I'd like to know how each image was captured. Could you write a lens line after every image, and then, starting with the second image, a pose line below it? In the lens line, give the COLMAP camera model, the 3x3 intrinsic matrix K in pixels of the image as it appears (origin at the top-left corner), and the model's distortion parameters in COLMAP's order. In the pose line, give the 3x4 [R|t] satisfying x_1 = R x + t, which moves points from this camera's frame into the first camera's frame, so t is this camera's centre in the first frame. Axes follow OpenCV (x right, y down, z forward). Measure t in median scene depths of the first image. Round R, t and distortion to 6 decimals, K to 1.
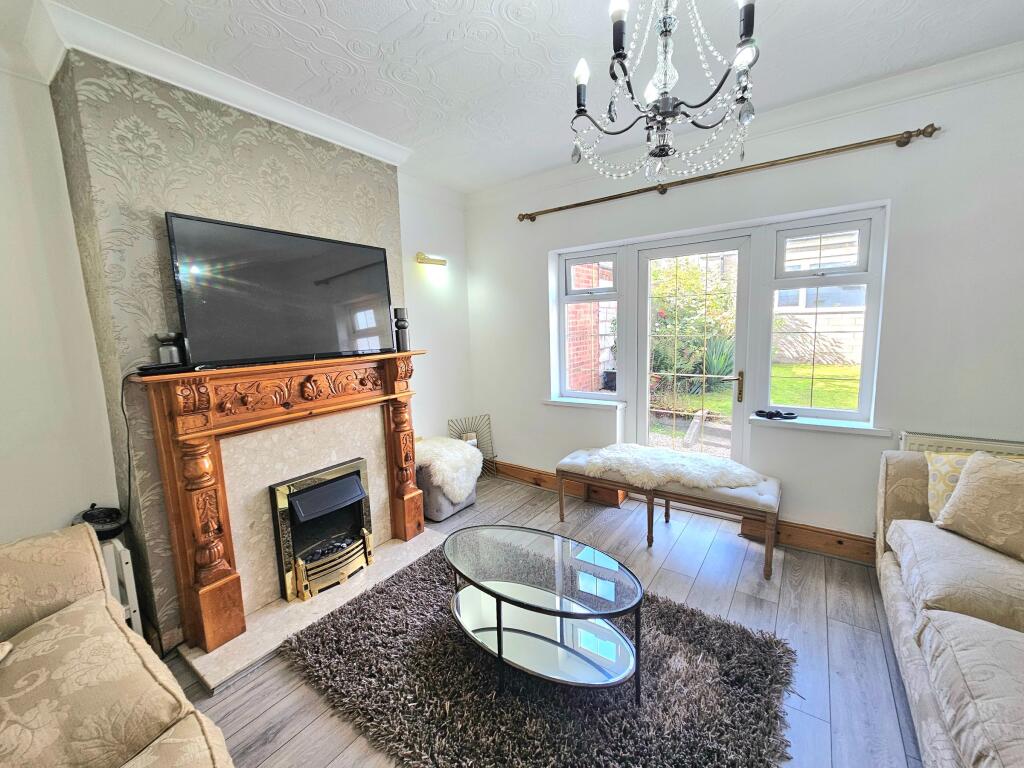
lens RADIAL K [[410.8, 0, 509.7], [0, 410.8, 378.2], [0, 0, 1]] dist [0.001067, 0.000284]
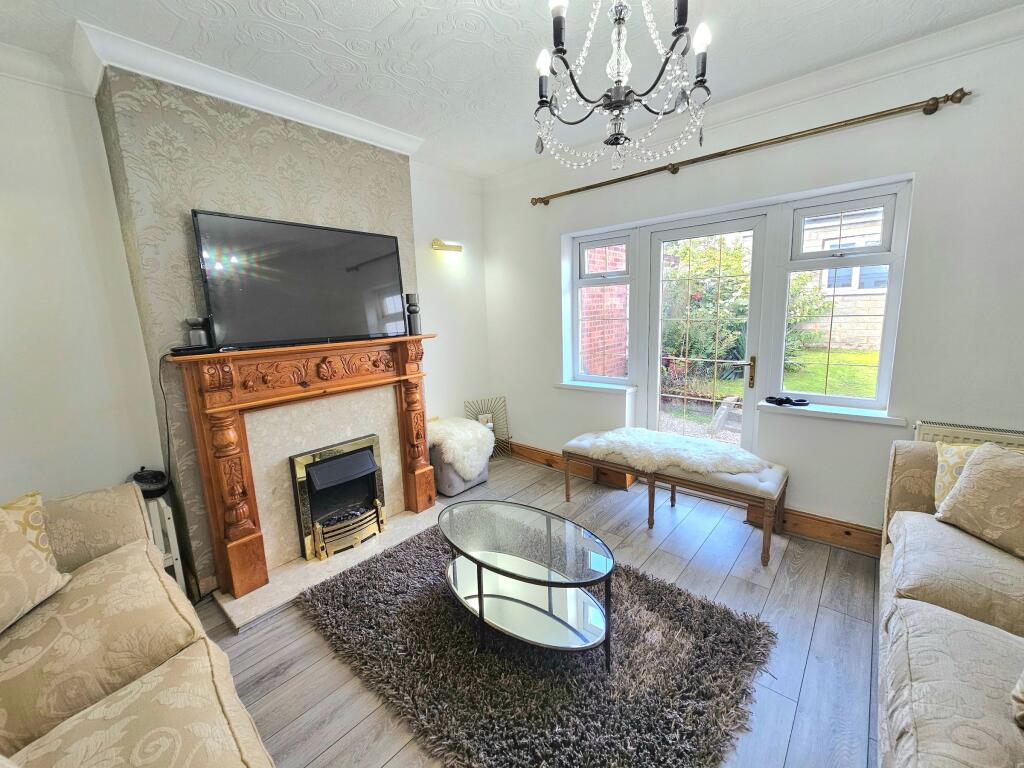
lens RADIAL K [[410.8, 0, 509.7], [0, 410.8, 378.2], [0, 0, 1]] dist [0.001067, 0.000284]
pose [[0.995196, 0.012586, -0.097092, 0.125012], [-0.008734, 0.999162, 0.039997, 0.001573], [0.097514, -0.038957, 0.994471, -0.039708]]
